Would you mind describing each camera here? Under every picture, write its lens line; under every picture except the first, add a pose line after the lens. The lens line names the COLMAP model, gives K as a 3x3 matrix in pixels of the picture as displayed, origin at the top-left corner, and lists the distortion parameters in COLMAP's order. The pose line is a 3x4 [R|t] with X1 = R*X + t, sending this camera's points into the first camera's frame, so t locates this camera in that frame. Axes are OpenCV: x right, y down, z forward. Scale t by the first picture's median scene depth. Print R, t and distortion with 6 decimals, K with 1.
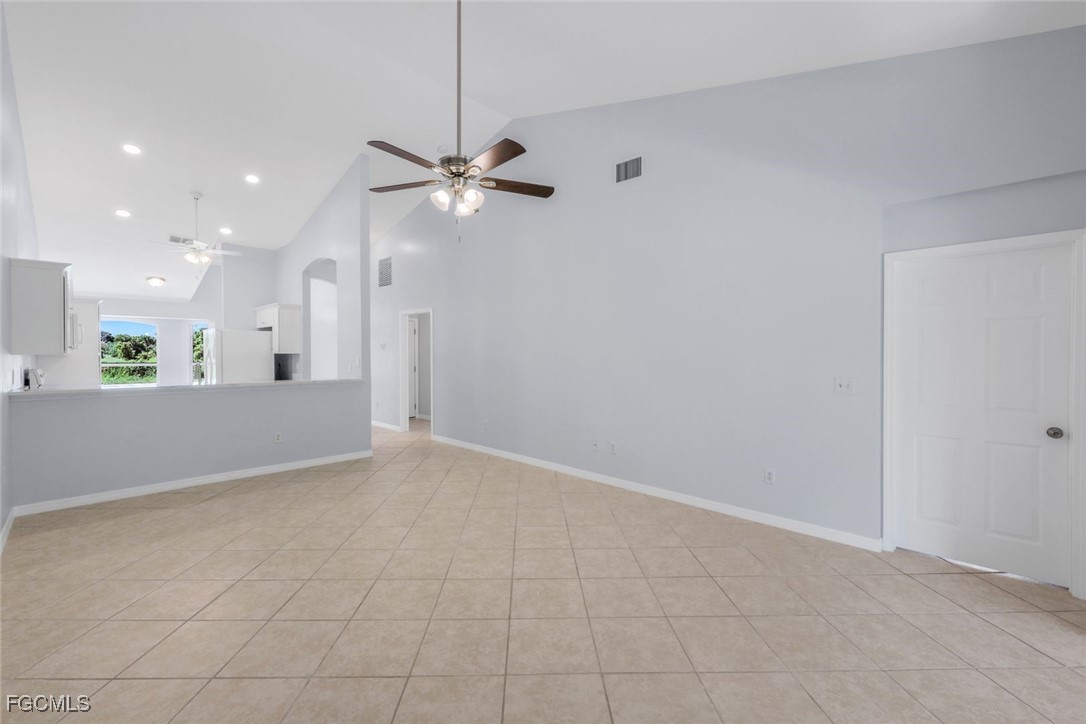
lens RADIAL K [[442.7, 0, 540.3], [0, 442.7, 356.5], [0, 0, 1]] dist [0.001227, -0.000623]
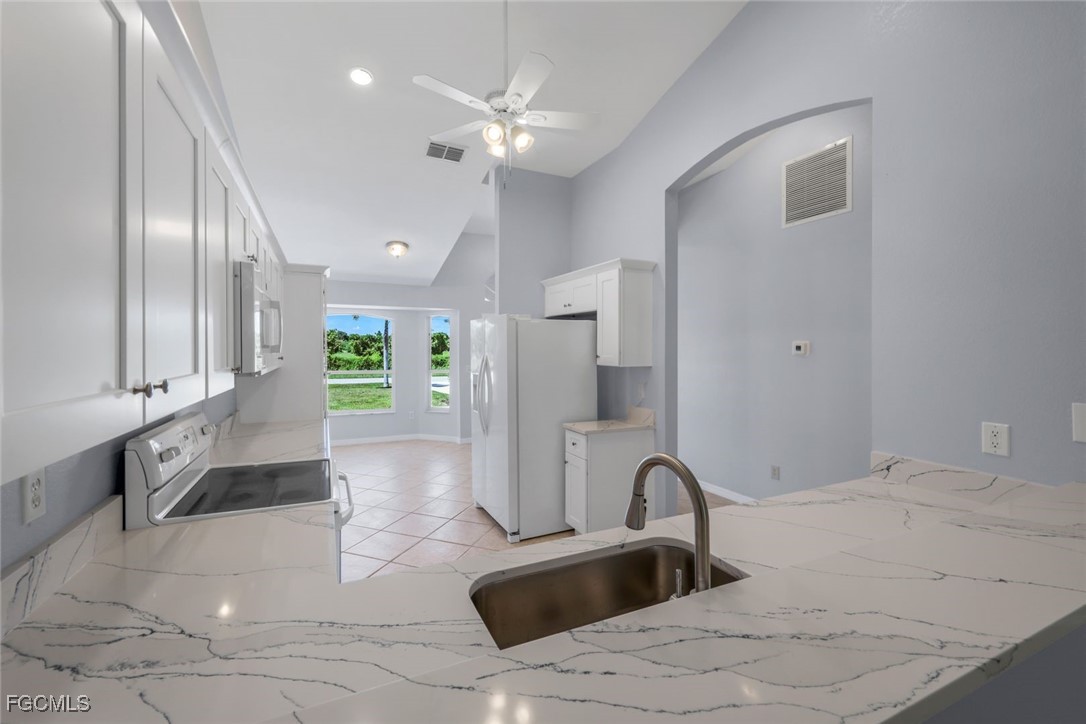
lens RADIAL K [[442.7, 0, 534.3], [0, 442.7, 355.2], [0, 0, 1]] dist [0.001227, -0.000623]
pose [[0.932285, 0.005034, -0.361690, -0.462687], [-0.002706, 0.999972, 0.006941, -0.020306], [0.361715, -0.005492, 0.932272, 0.484584]]
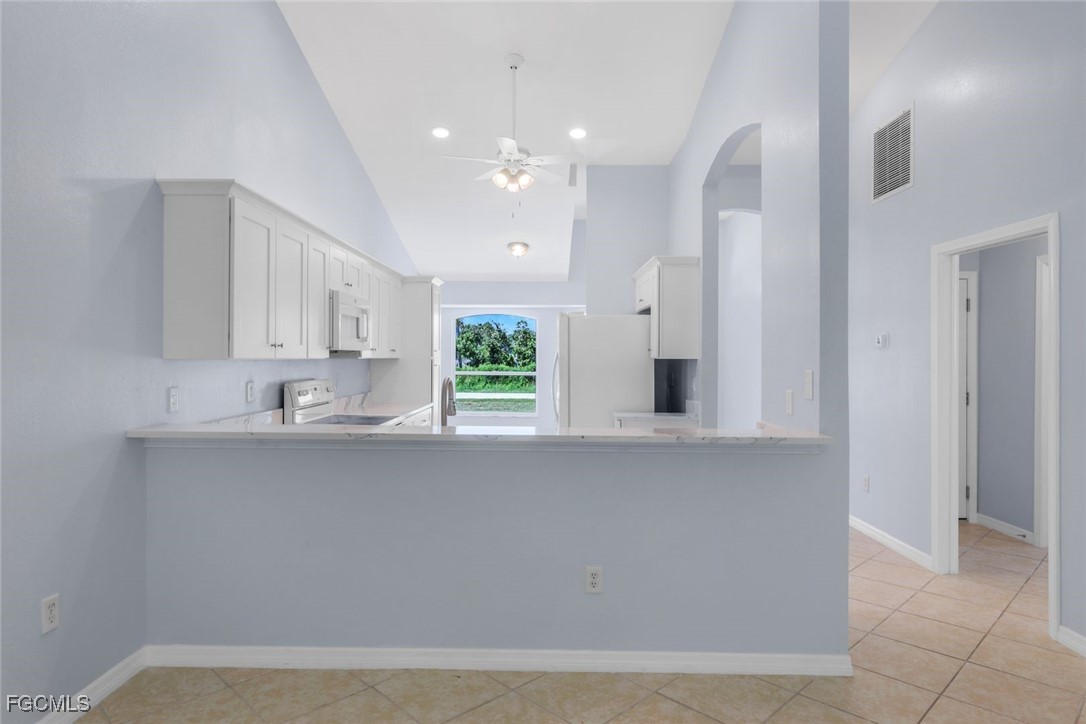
lens RADIAL K [[644.7, 0, 543.7], [0, 644.7, 359.1], [0, 0, 1]] dist [0.002959, 0.001123]
pose [[0.684615, 0.004918, -0.728889, -0.142448], [-0.009930, 0.999947, -0.002580, -0.003025], [0.728838, 0.009004, 0.684627, 0.381892]]
